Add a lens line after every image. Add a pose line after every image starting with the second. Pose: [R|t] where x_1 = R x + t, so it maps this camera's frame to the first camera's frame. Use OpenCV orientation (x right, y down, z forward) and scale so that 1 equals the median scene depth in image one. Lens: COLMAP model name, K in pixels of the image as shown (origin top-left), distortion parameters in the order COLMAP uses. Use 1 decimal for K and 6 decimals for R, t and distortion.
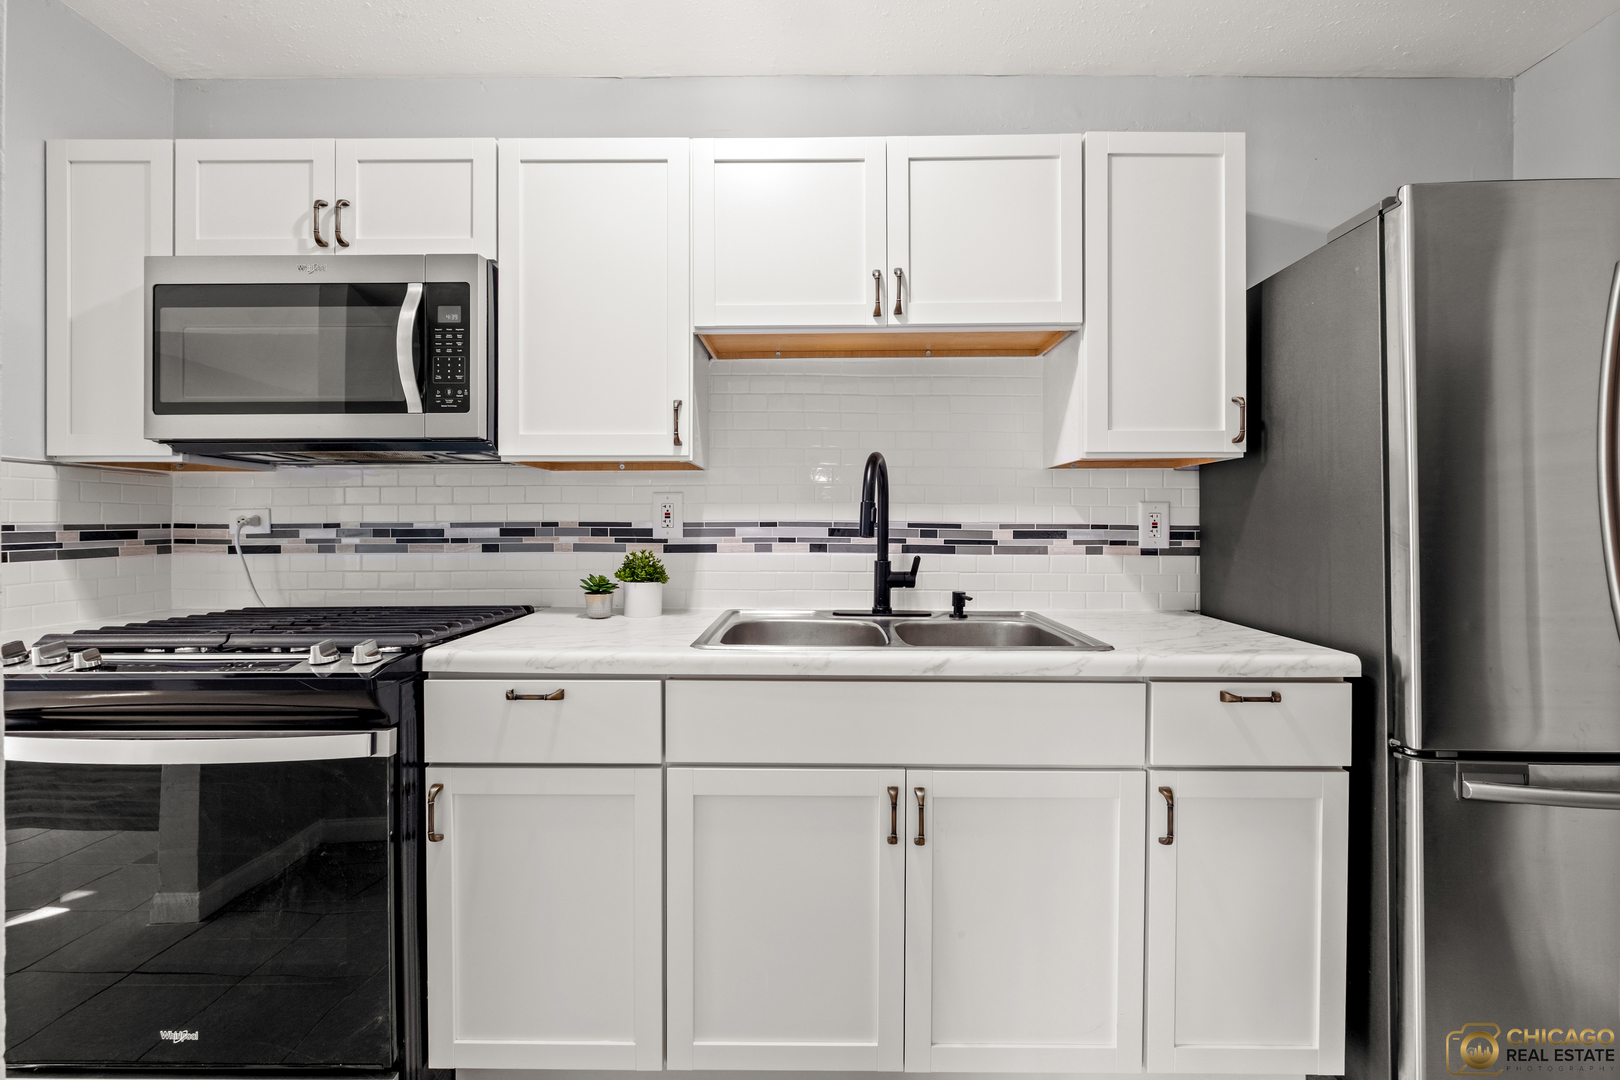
lens RADIAL K [[713.9, 0, 813.9], [0, 713.9, 523.9], [0, 0, 1]] dist [-0.004996, -0.000263]
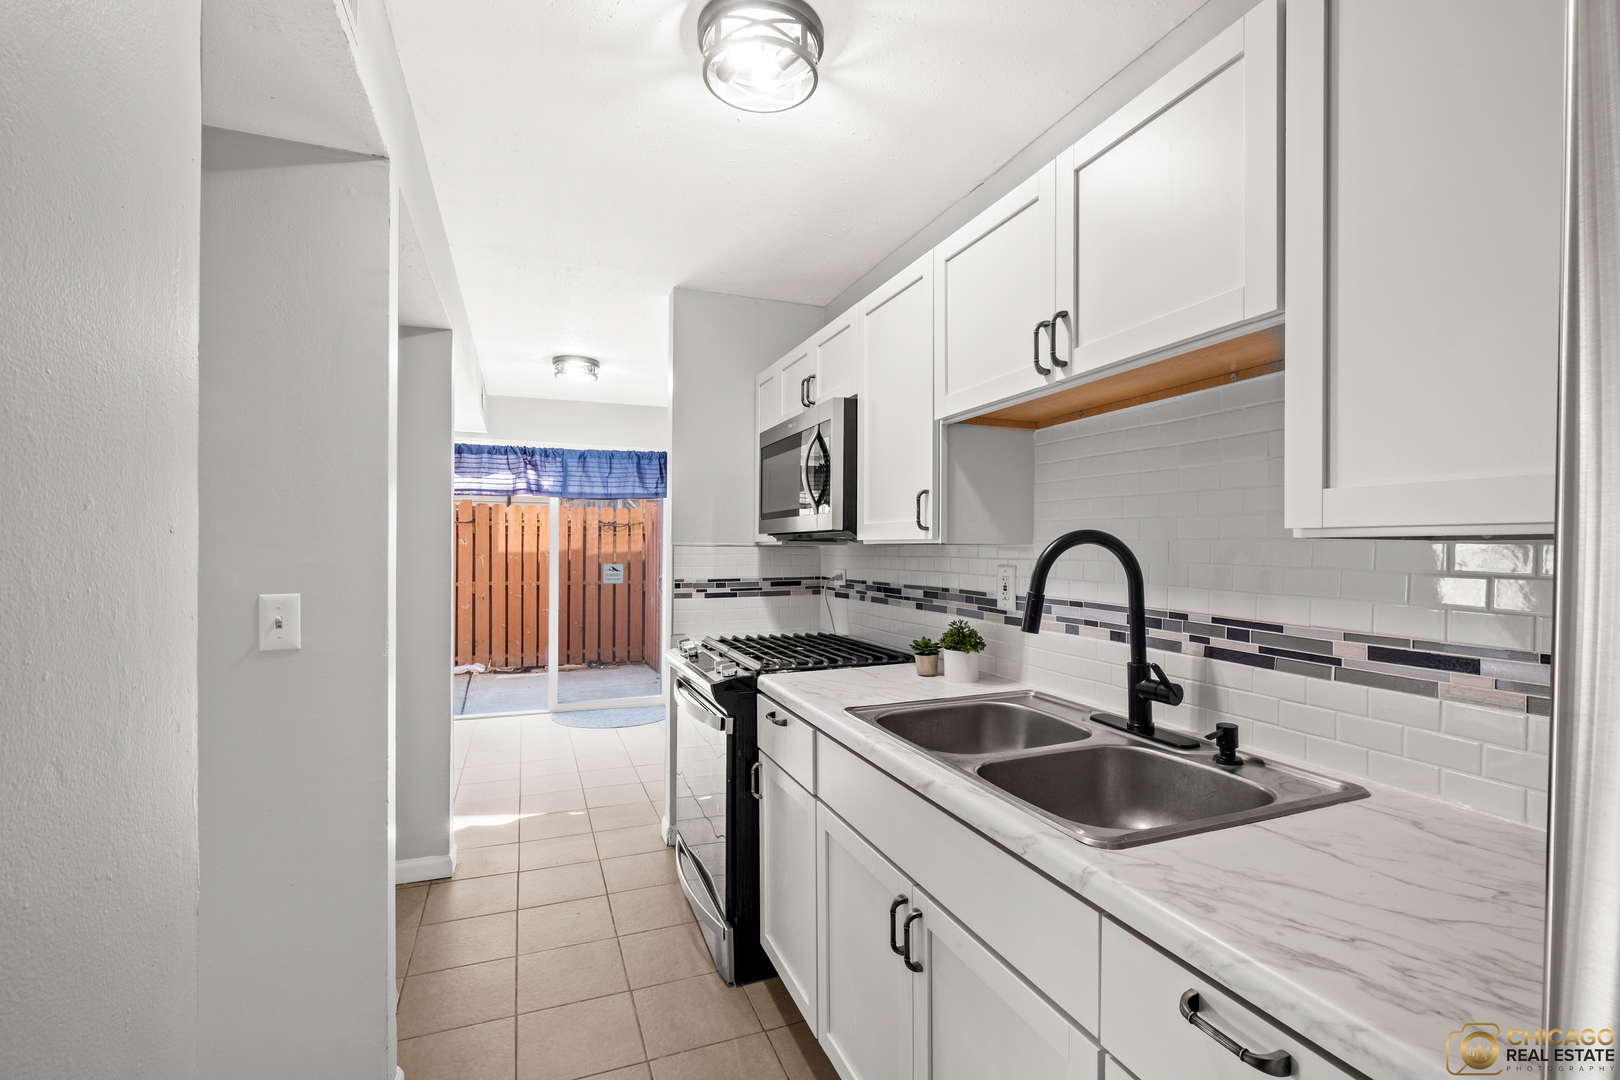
lens RADIAL K [[713.9, 0, 808.8], [0, 713.9, 552.6], [0, 0, 1]] dist [-0.004996, -0.000263]
pose [[0.375220, 0.008713, -0.926895, 0.646042], [-0.001695, 0.999961, 0.008714, -0.071673], [0.926934, -0.001699, 0.375220, 0.346951]]
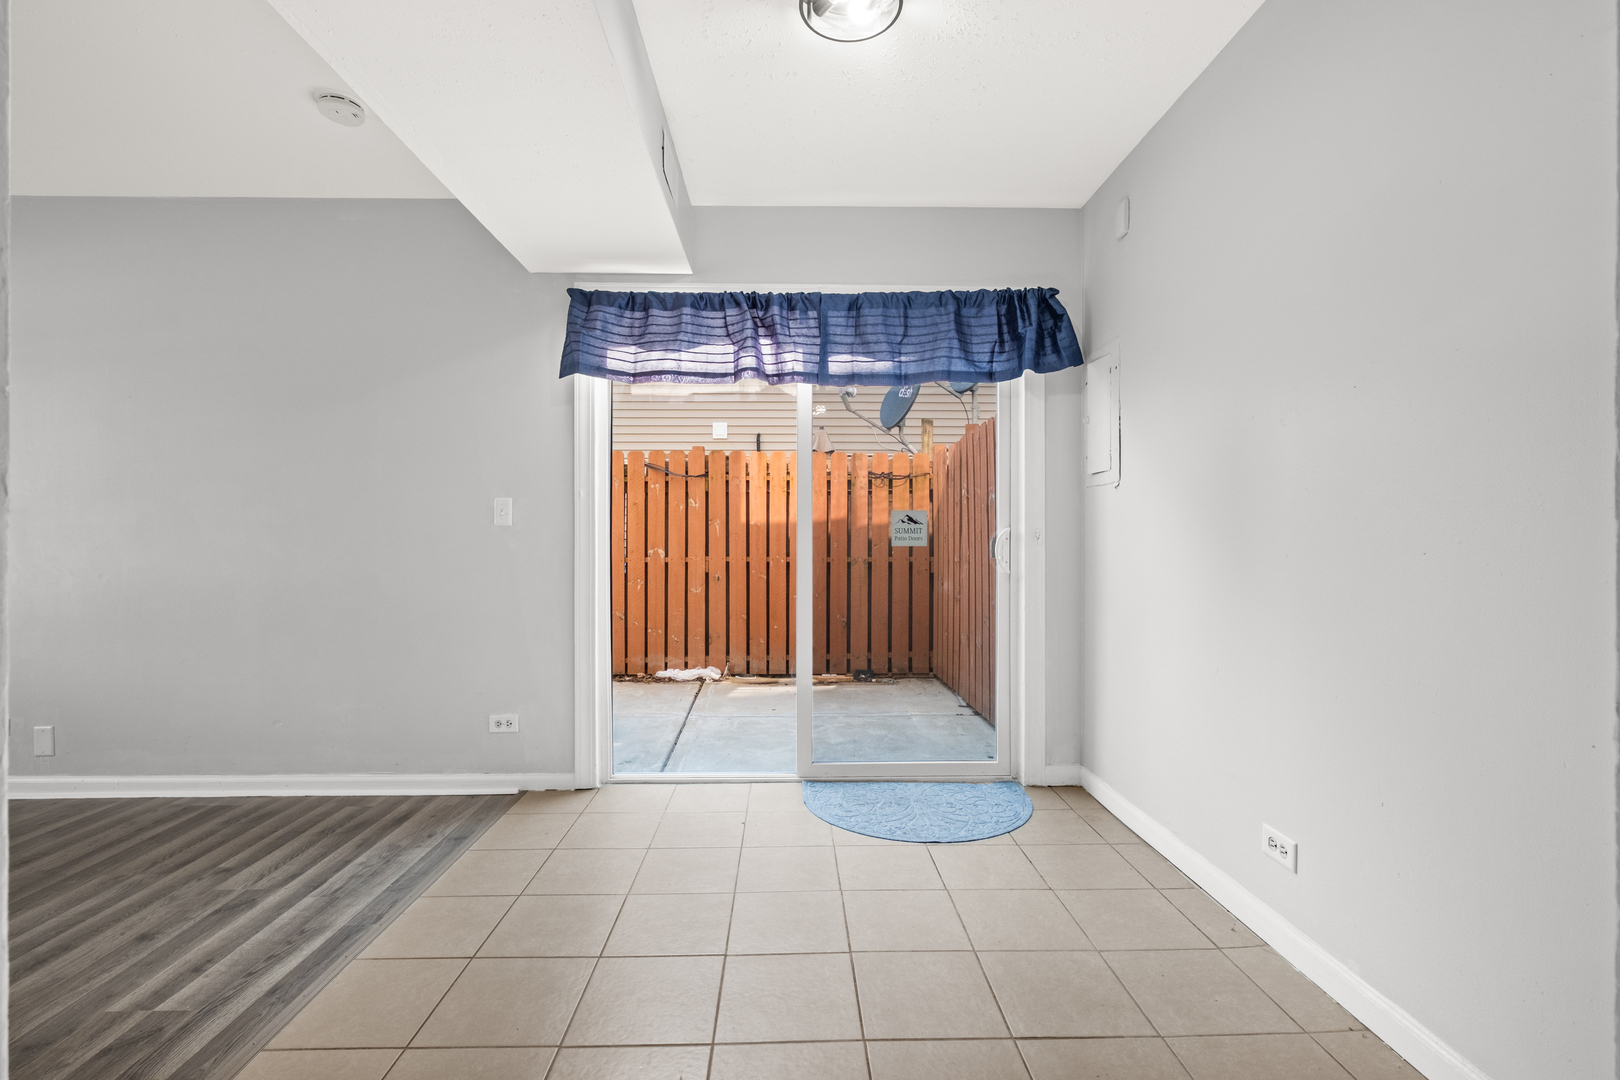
lens RADIAL K [[713.9, 0, 807.3], [0, 713.9, 534.1], [0, 0, 1]] dist [-0.004996, -0.000263]
pose [[0.034309, -0.008676, -0.999374, -0.784240], [0.003675, 0.999957, -0.008555, 0.064556], [0.999405, -0.003380, 0.034340, 0.422207]]
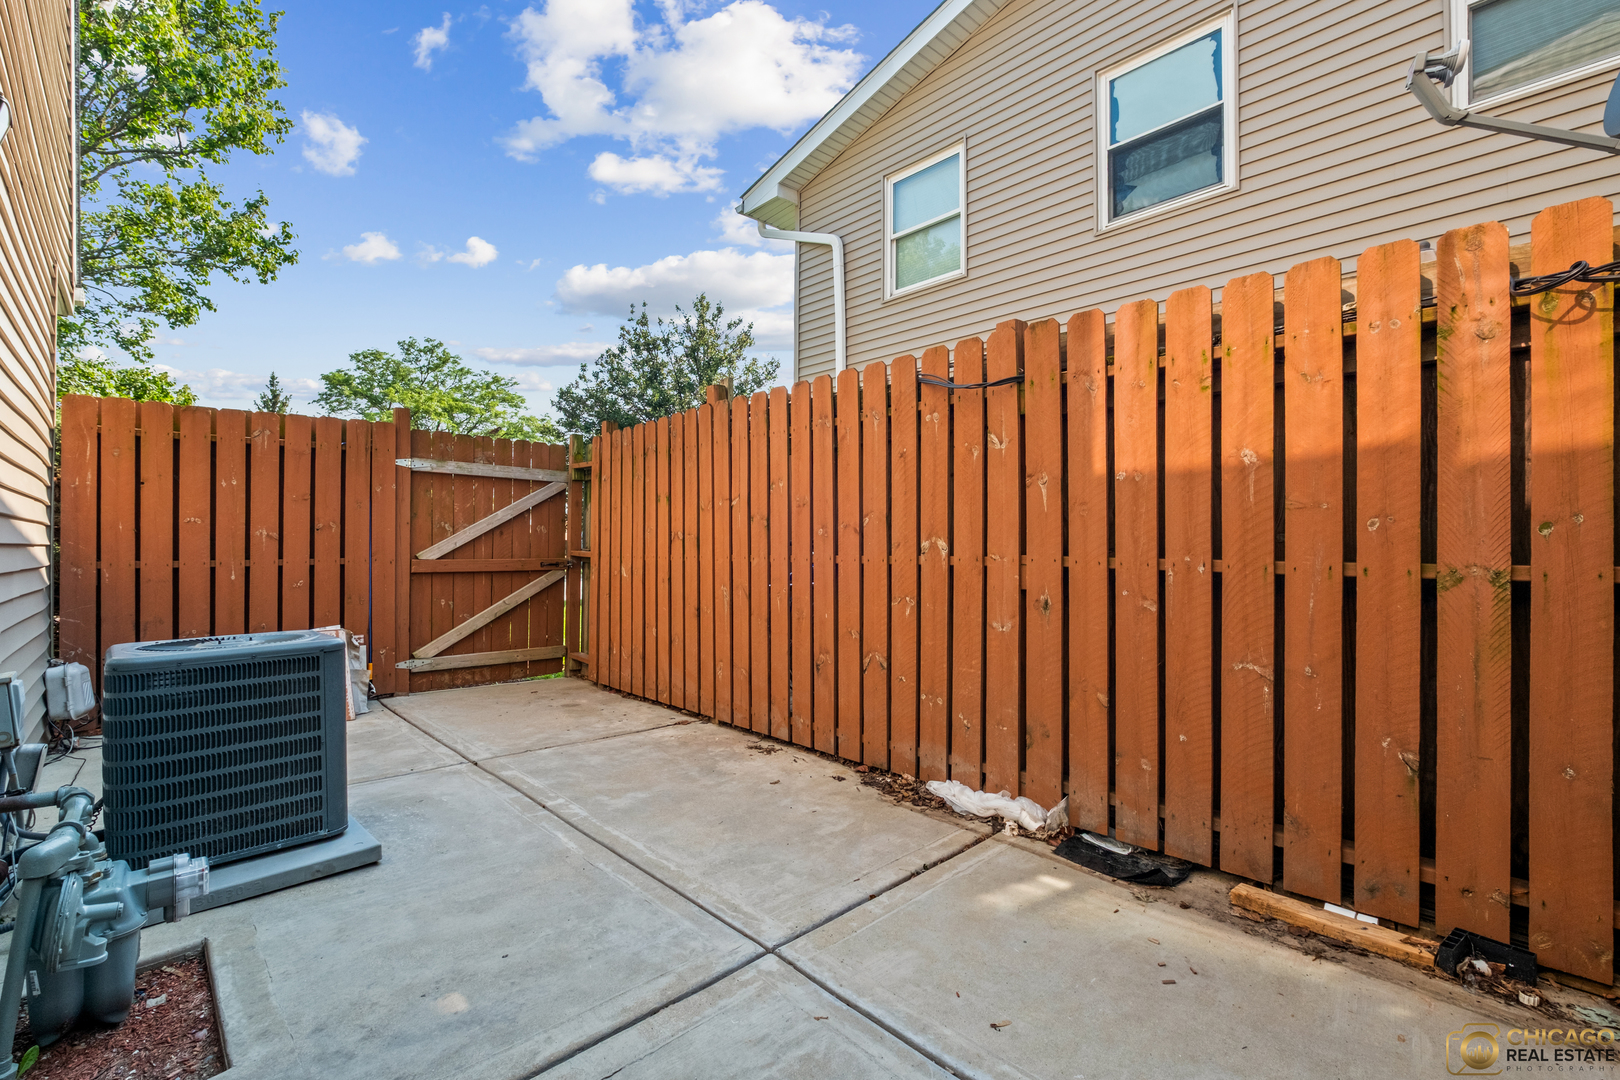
lens RADIAL K [[713.9, 0, 808.6], [0, 713.9, 538.4], [0, 0, 1]] dist [-0.004996, -0.000263]
pose [[-0.707472, -0.008195, -0.706694, -2.528461], [-0.001024, 0.999944, -0.010571, 0.113669], [0.706740, -0.006755, -0.707441, 0.789328]]
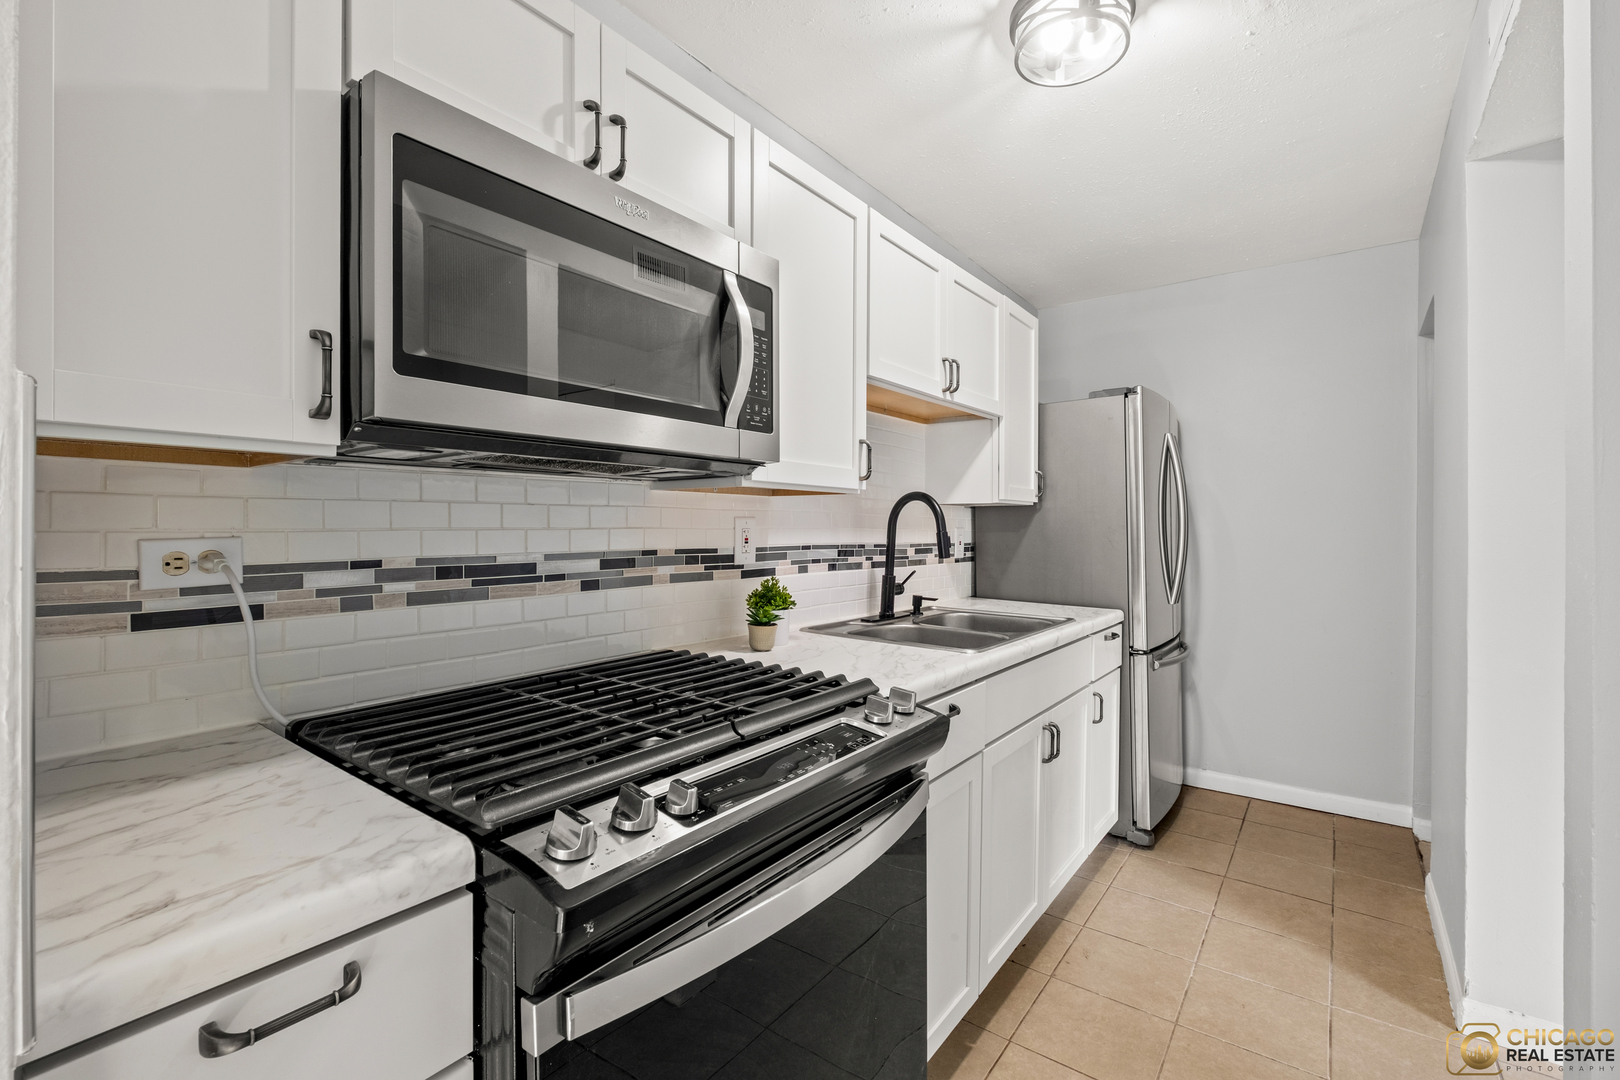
lens RADIAL K [[713.9, 0, 813.9], [0, 713.9, 532.4], [0, 0, 1]] dist [-0.004996, -0.000263]
pose [[0.588832, -0.003568, 0.808248, -0.948465], [-0.004357, 0.999962, 0.007589, -0.031214], [-0.808244, -0.007990, 0.588794, 0.340789]]
